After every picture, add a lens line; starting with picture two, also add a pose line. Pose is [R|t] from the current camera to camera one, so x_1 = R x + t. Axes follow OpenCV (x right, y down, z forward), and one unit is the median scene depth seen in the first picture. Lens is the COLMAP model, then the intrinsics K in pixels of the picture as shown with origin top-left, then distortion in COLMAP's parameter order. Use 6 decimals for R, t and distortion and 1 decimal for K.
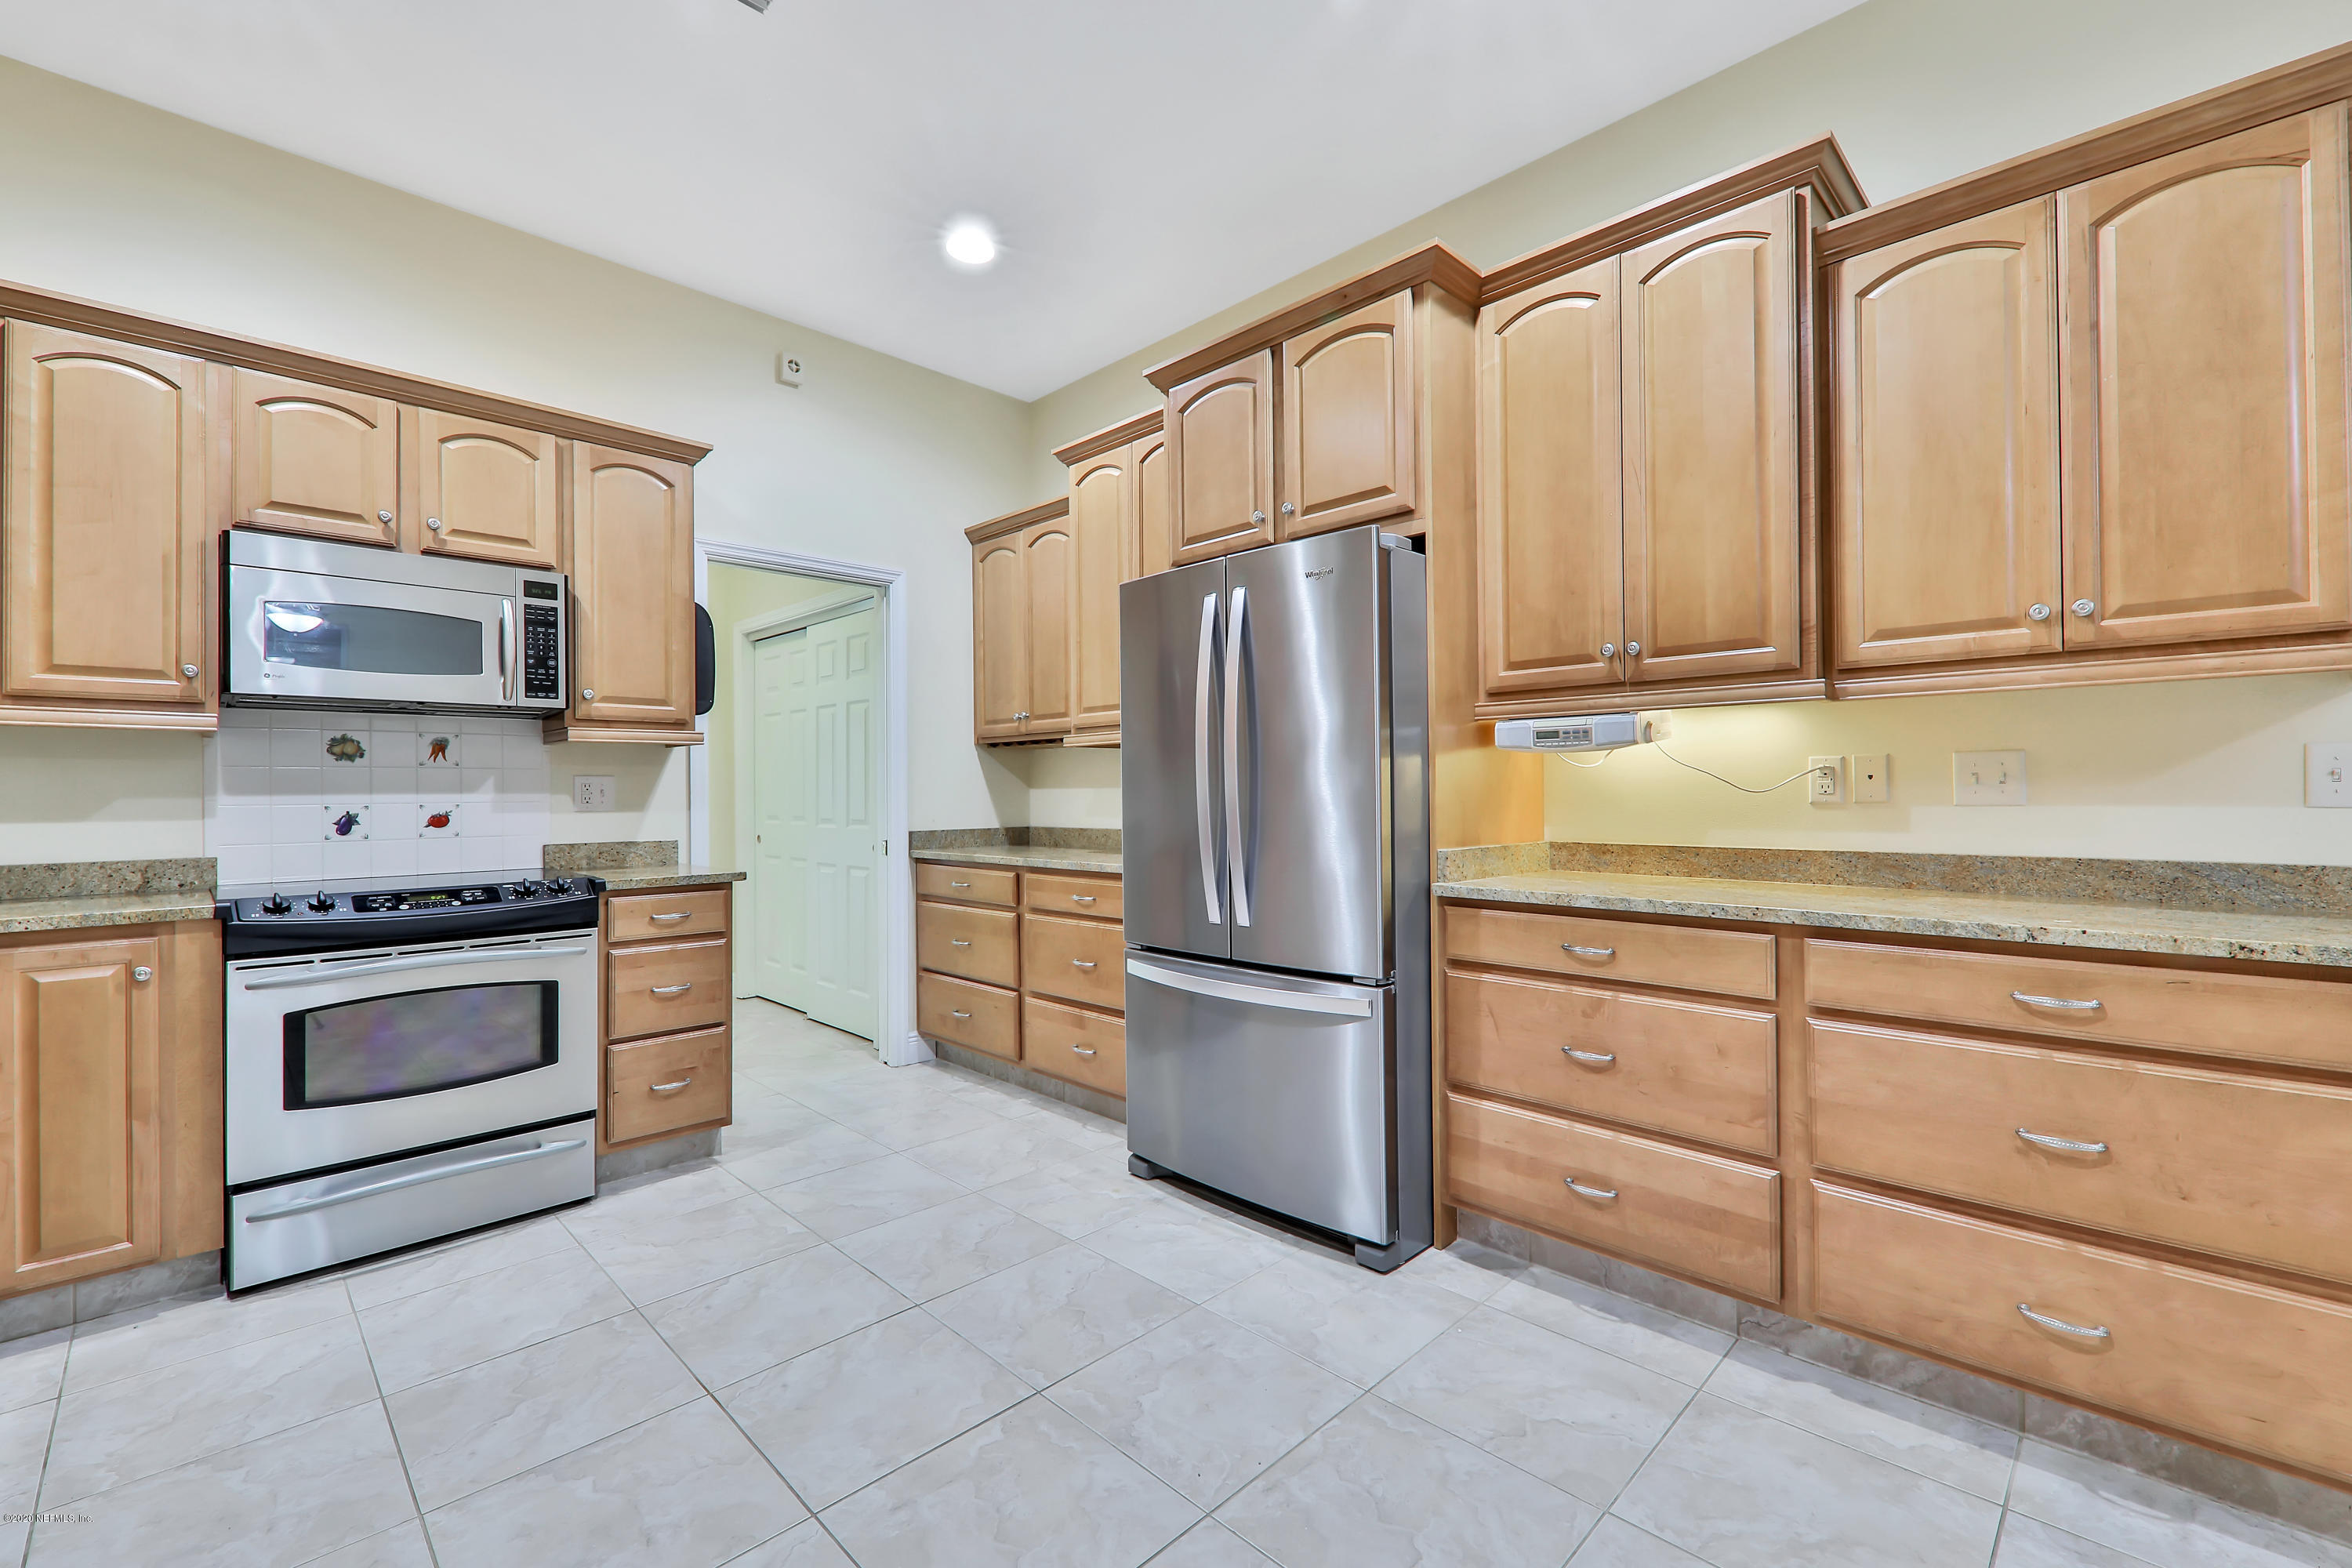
lens RADIAL K [[985.5, 0, 1165.8], [0, 985.5, 786.7], [0, 0, 1]] dist [0.004716, -0.000506]
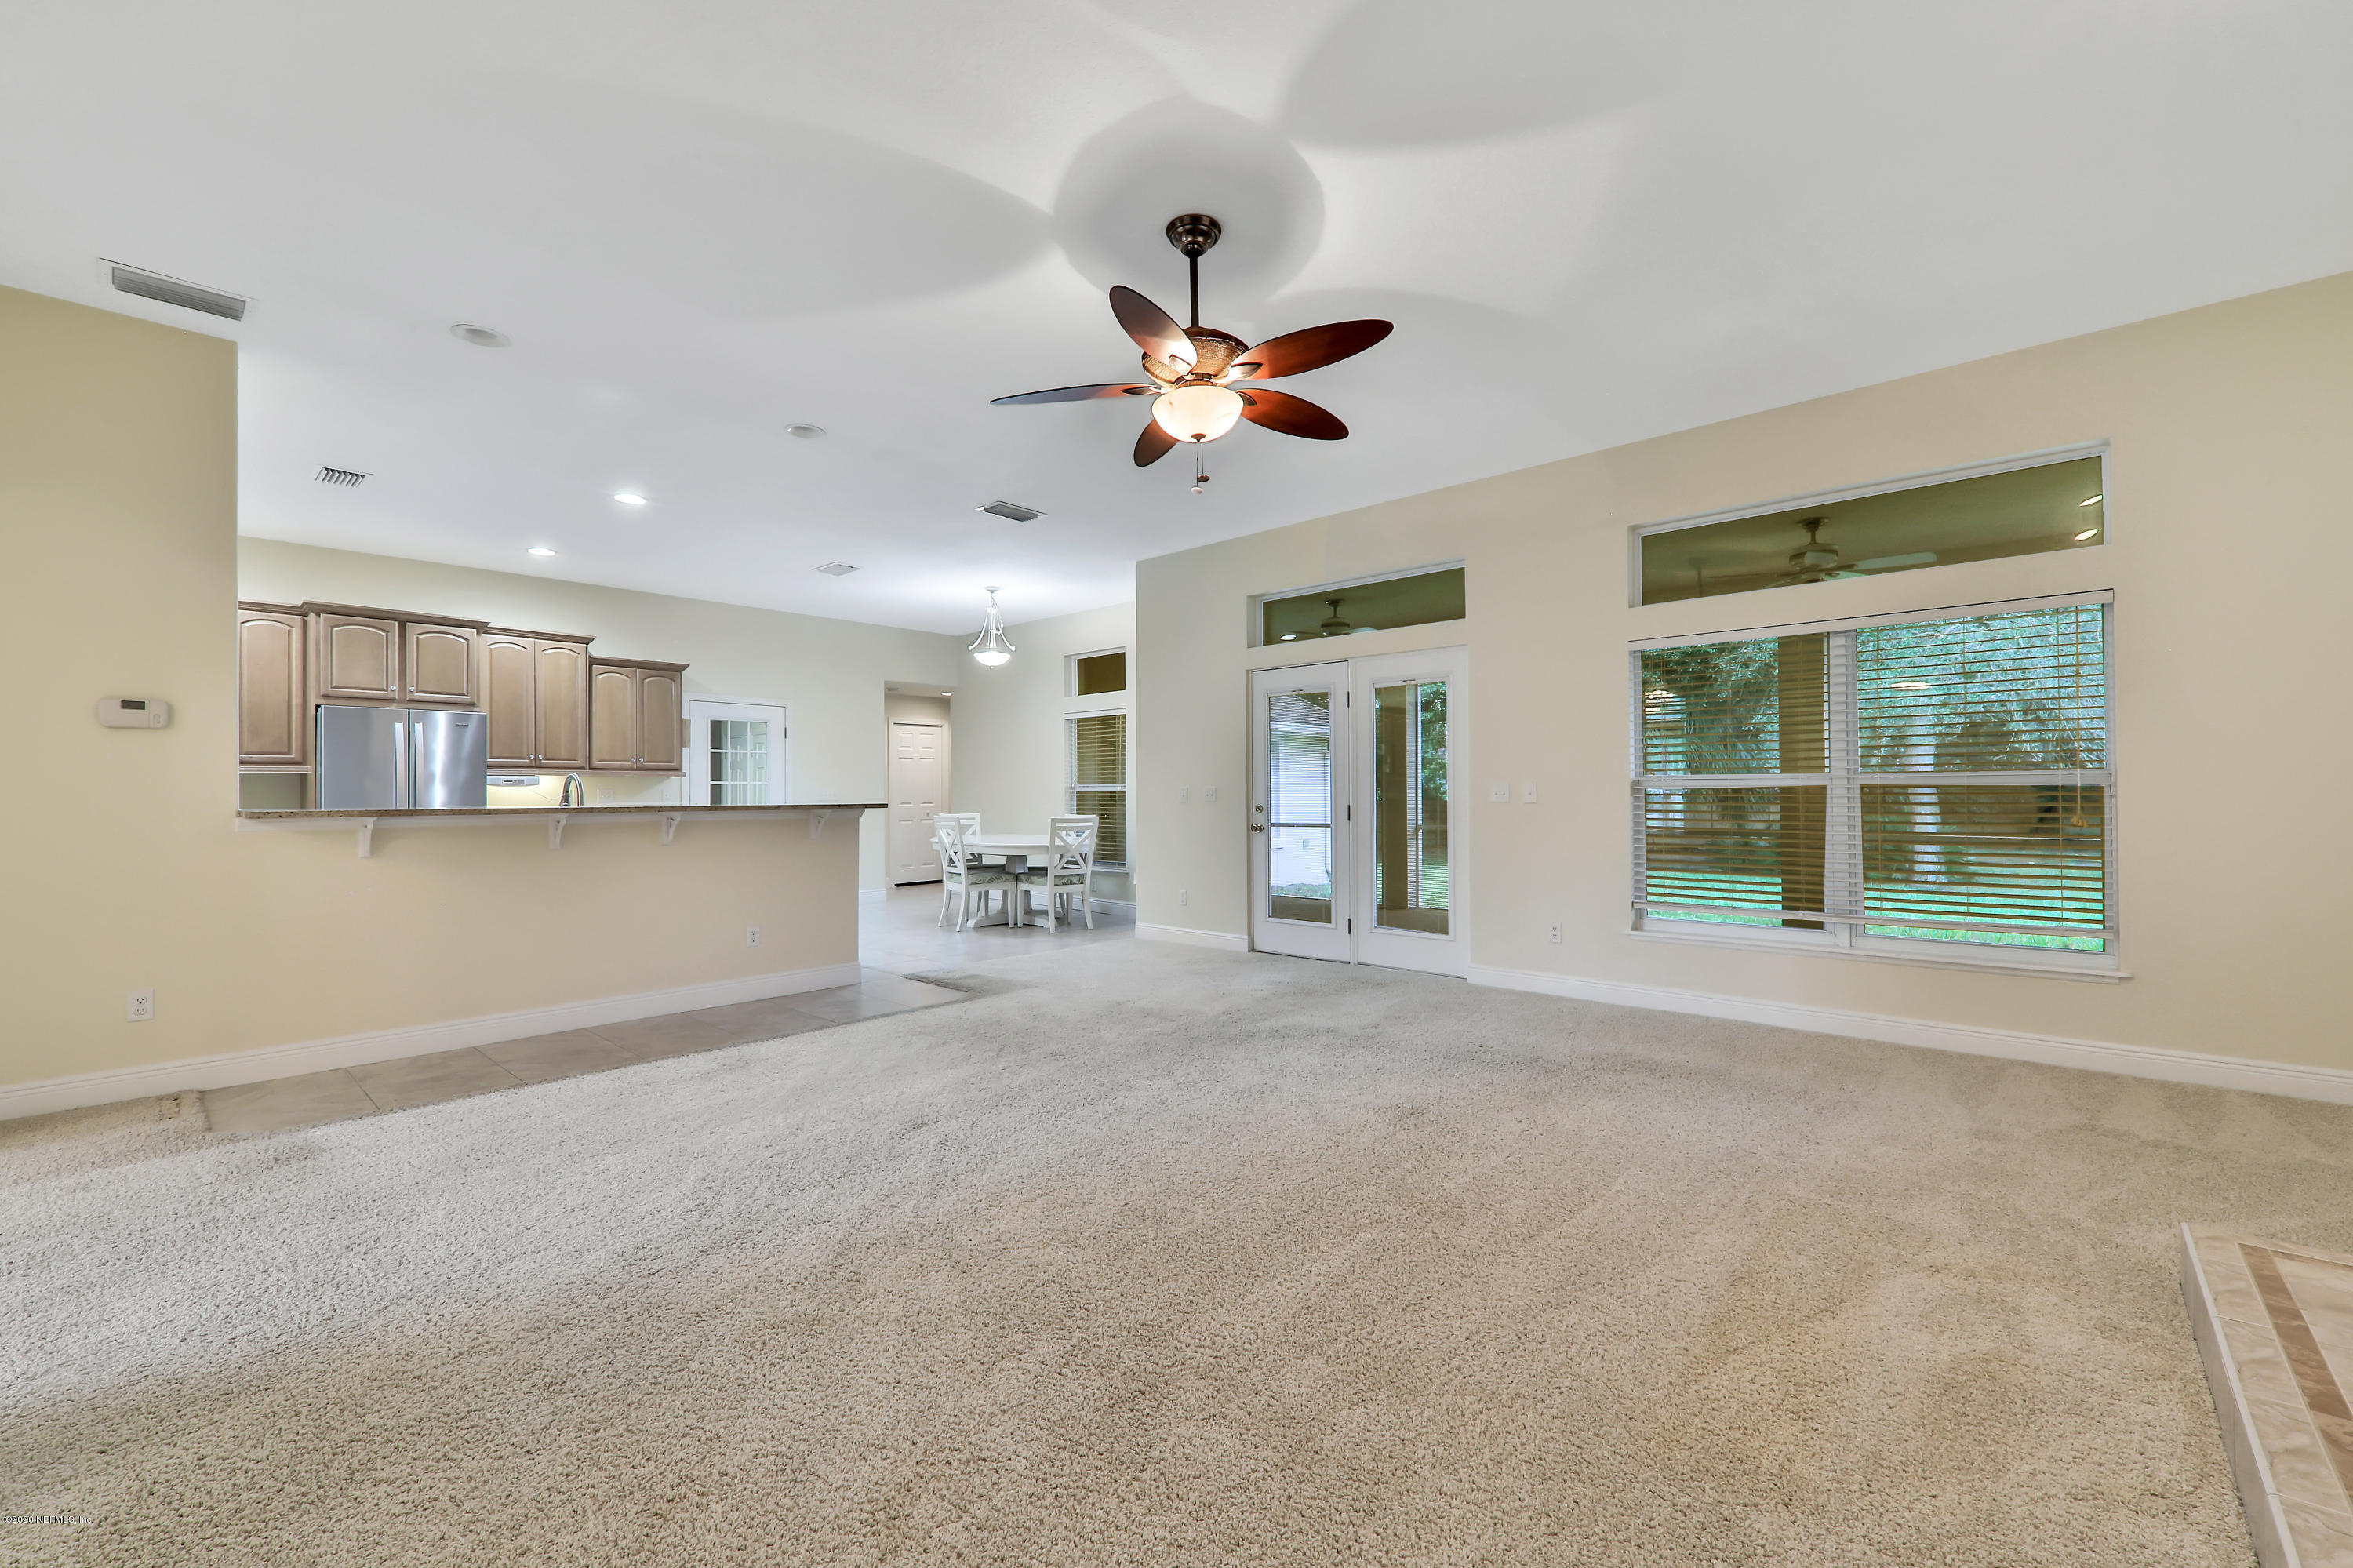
lens RADIAL K [[945.3, 0, 1207.7], [0, 945.3, 784.7], [0, 0, 1]] dist [-0.006910, -0.000100]
pose [[-0.070958, 0.019940, 0.997280, -2.728724], [-0.000011, 0.999800, -0.019991, 0.020090], [-0.997479, -0.001429, -0.070943, -1.002941]]
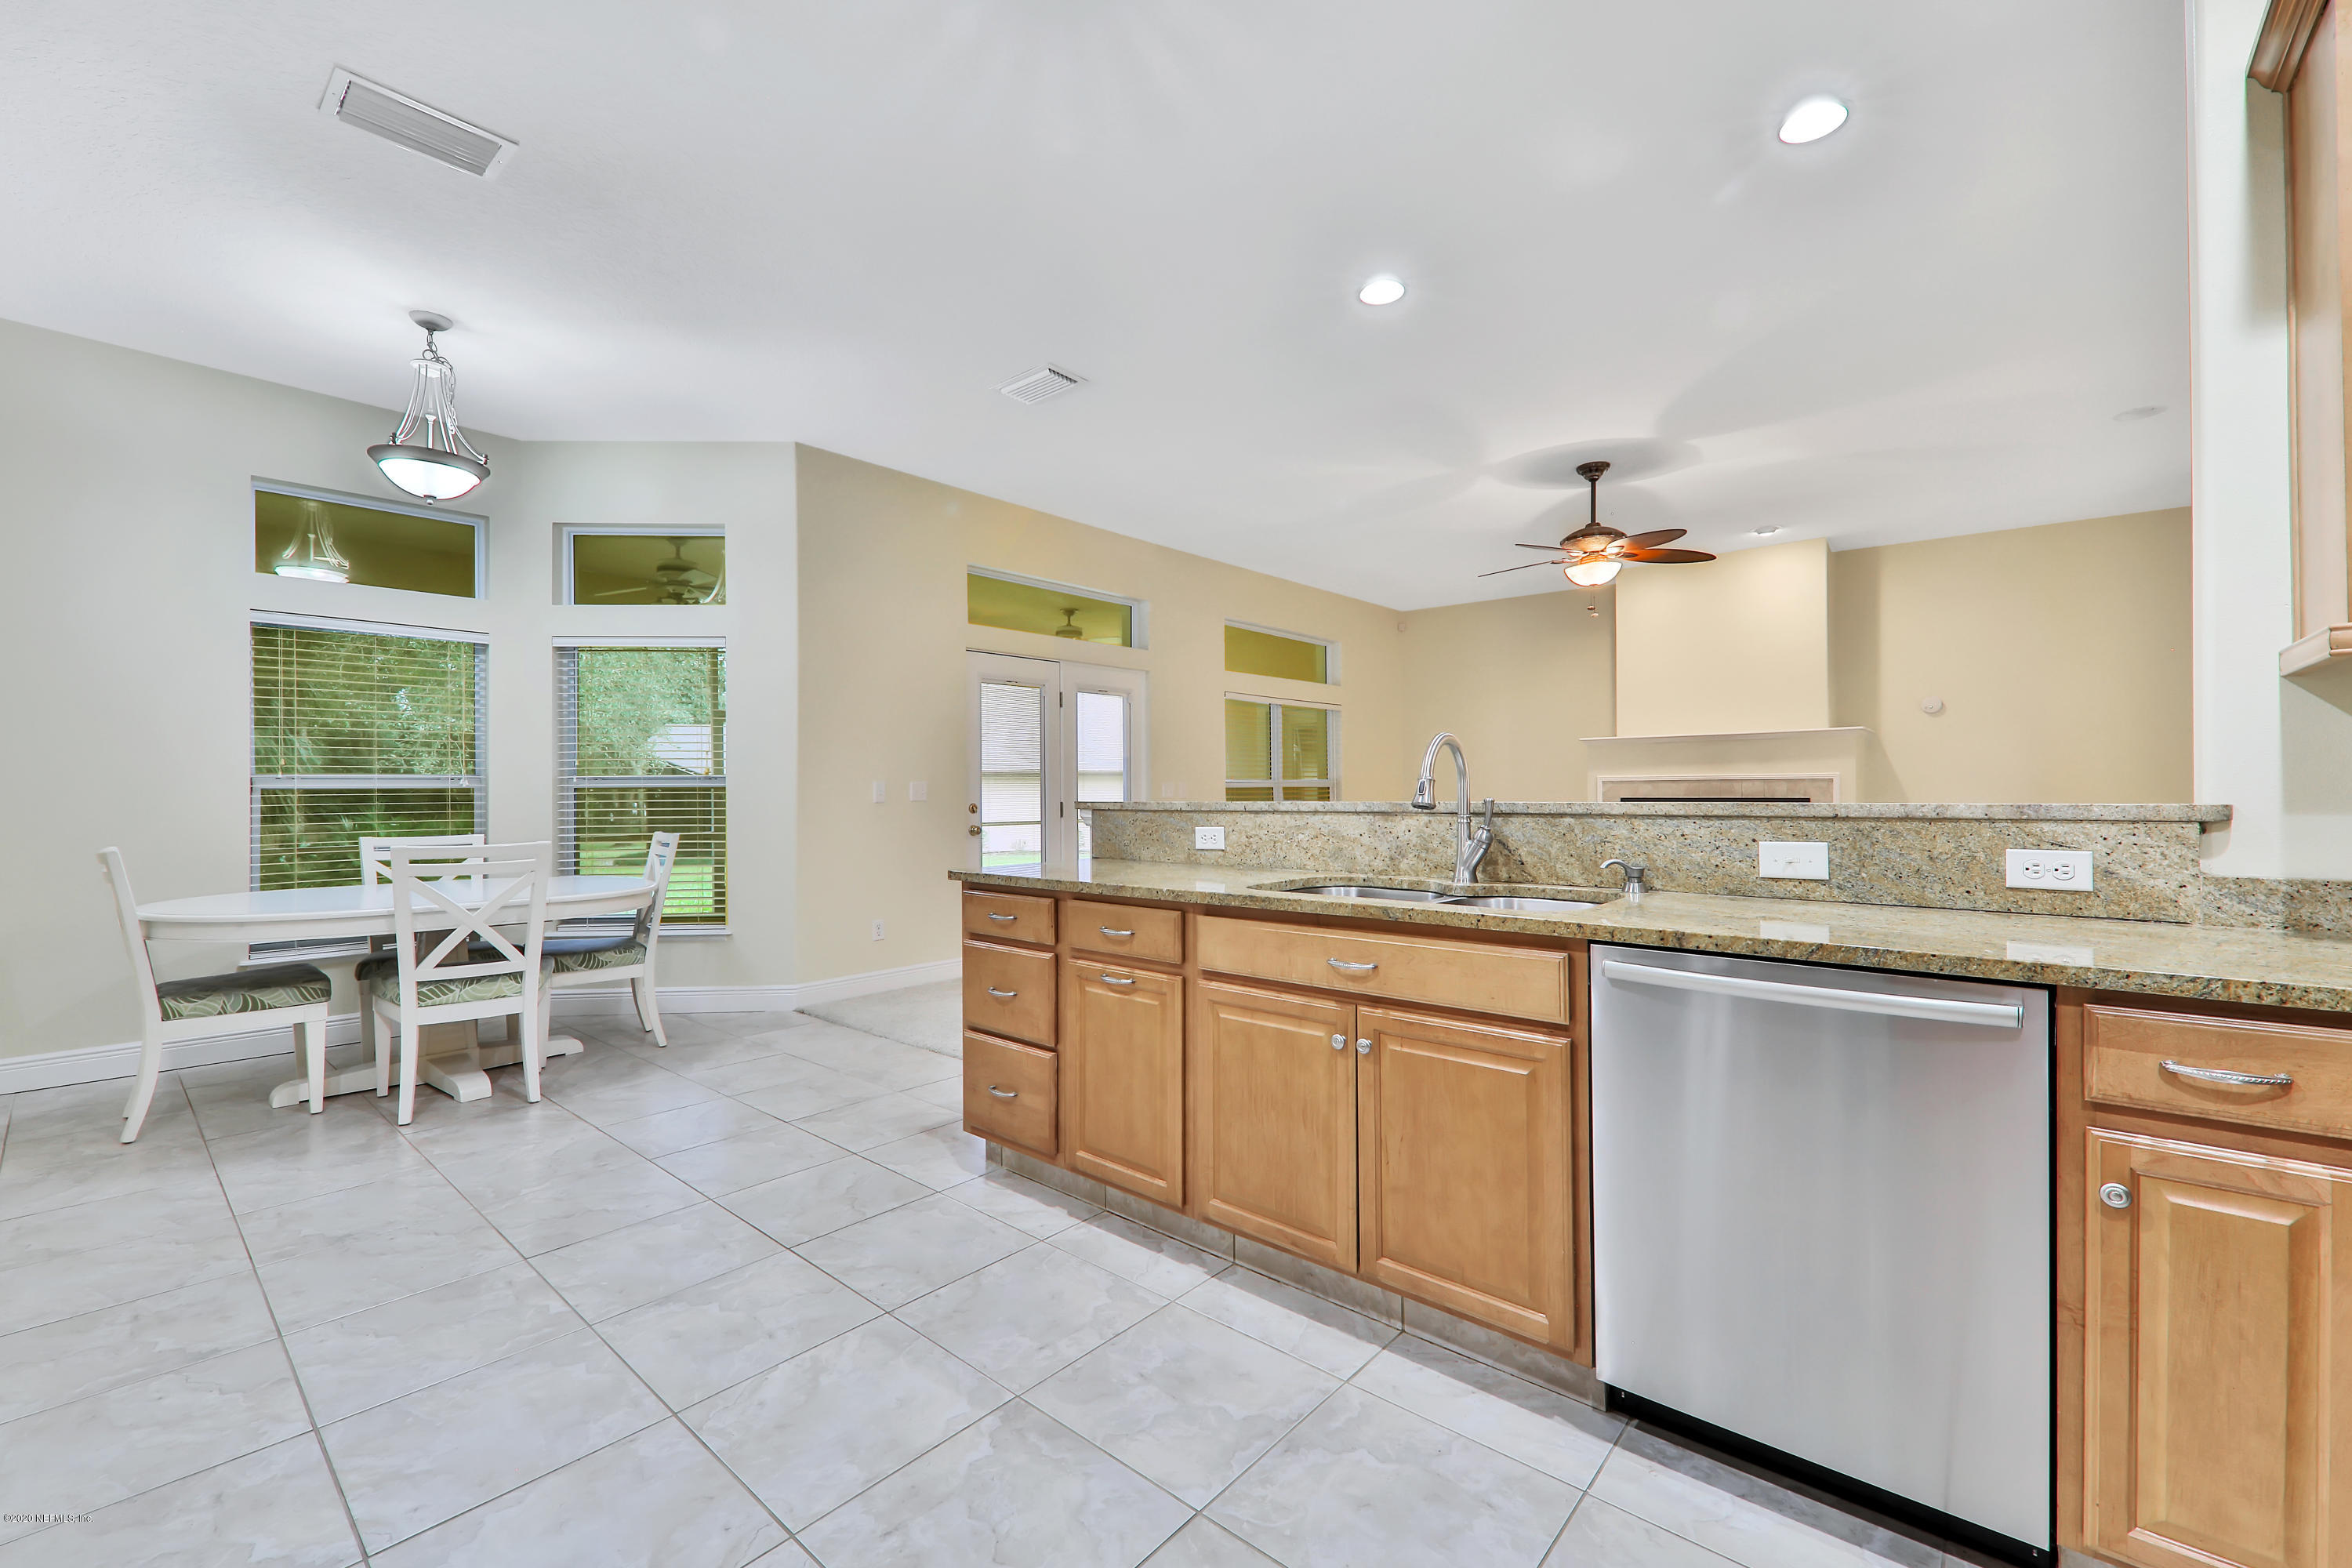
lens RADIAL K [[953.9, 0, 1164.5], [0, 953.9, 786.5], [0, 0, 1]] dist [0.000835, -0.000051]
pose [[-0.997534, 0.015380, -0.068478, -0.297222], [0.016044, 0.999829, -0.009164, 0.009661], [0.068325, -0.010240, -0.997611, 1.115933]]
